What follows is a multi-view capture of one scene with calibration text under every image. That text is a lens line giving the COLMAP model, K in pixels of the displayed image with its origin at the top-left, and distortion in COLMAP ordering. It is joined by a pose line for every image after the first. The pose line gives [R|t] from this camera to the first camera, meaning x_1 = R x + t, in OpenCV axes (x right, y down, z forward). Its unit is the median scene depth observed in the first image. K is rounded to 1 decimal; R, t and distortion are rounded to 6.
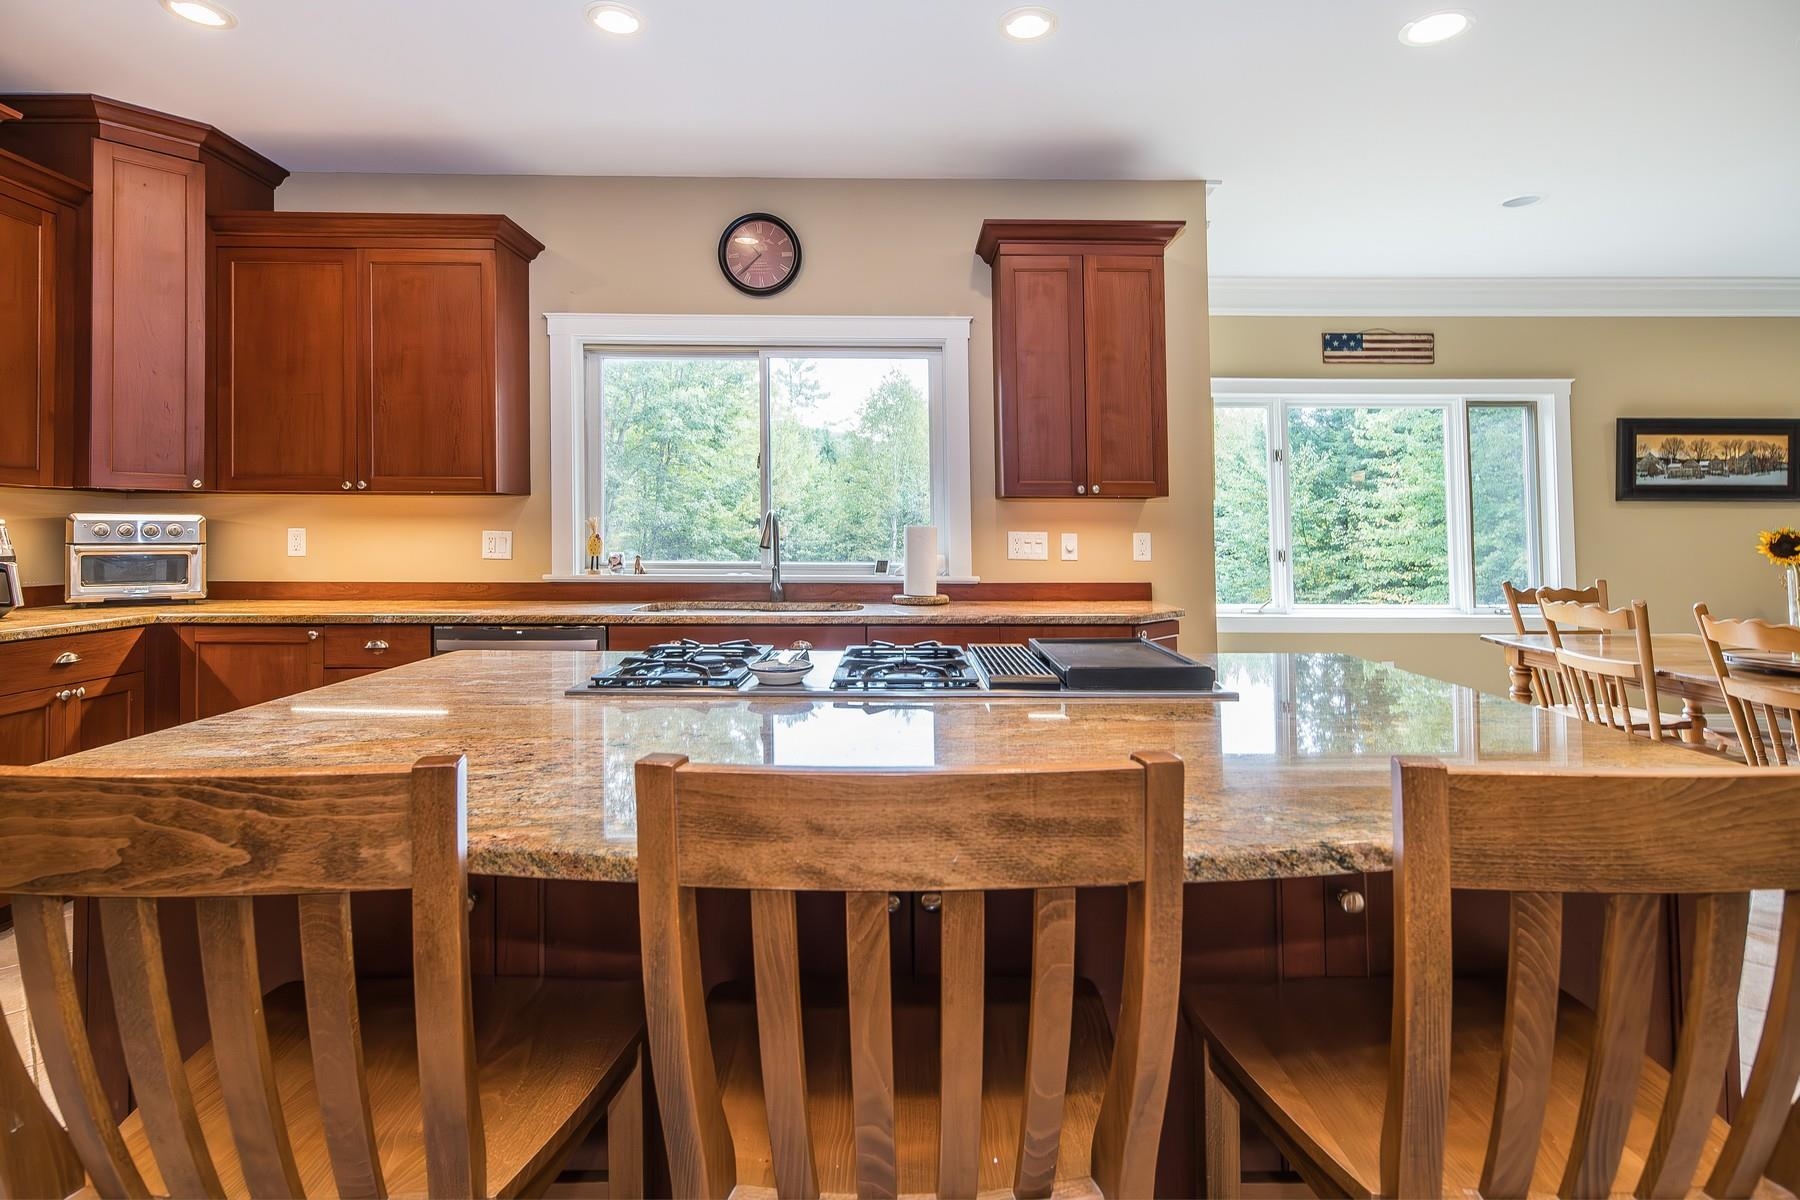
lens RADIAL K [[888.7, 0, 886.4], [0, 888.7, 535.5], [0, 0, 1]] dist [0.014526, 0.000292]
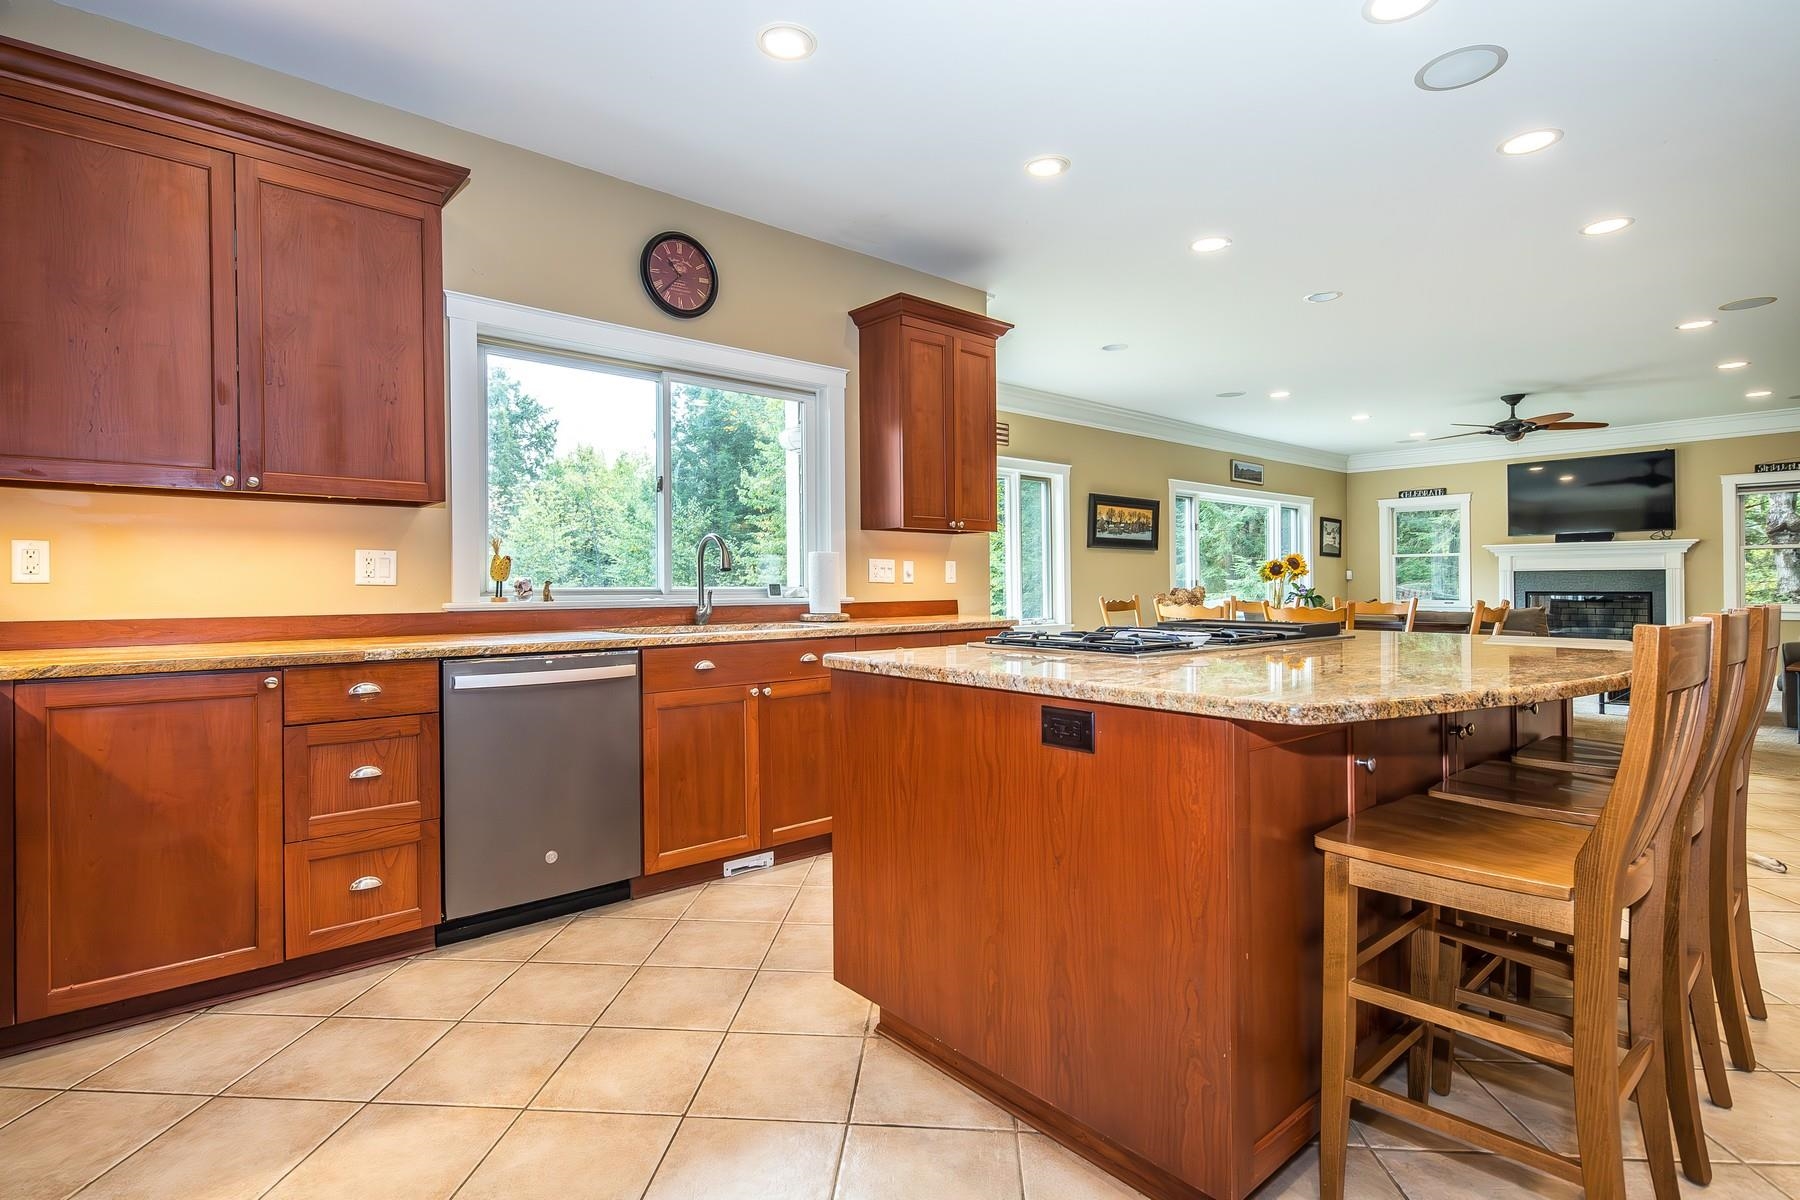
lens RADIAL K [[888.7, 0, 896.3], [0, 888.7, 593.3], [0, 0, 1]] dist [0.014526, 0.000292]
pose [[0.758450, -0.013318, 0.651596, -0.599331], [0.007720, 0.999905, 0.011451, 0.027757], [-0.651686, -0.003654, 0.758480, 0.090194]]
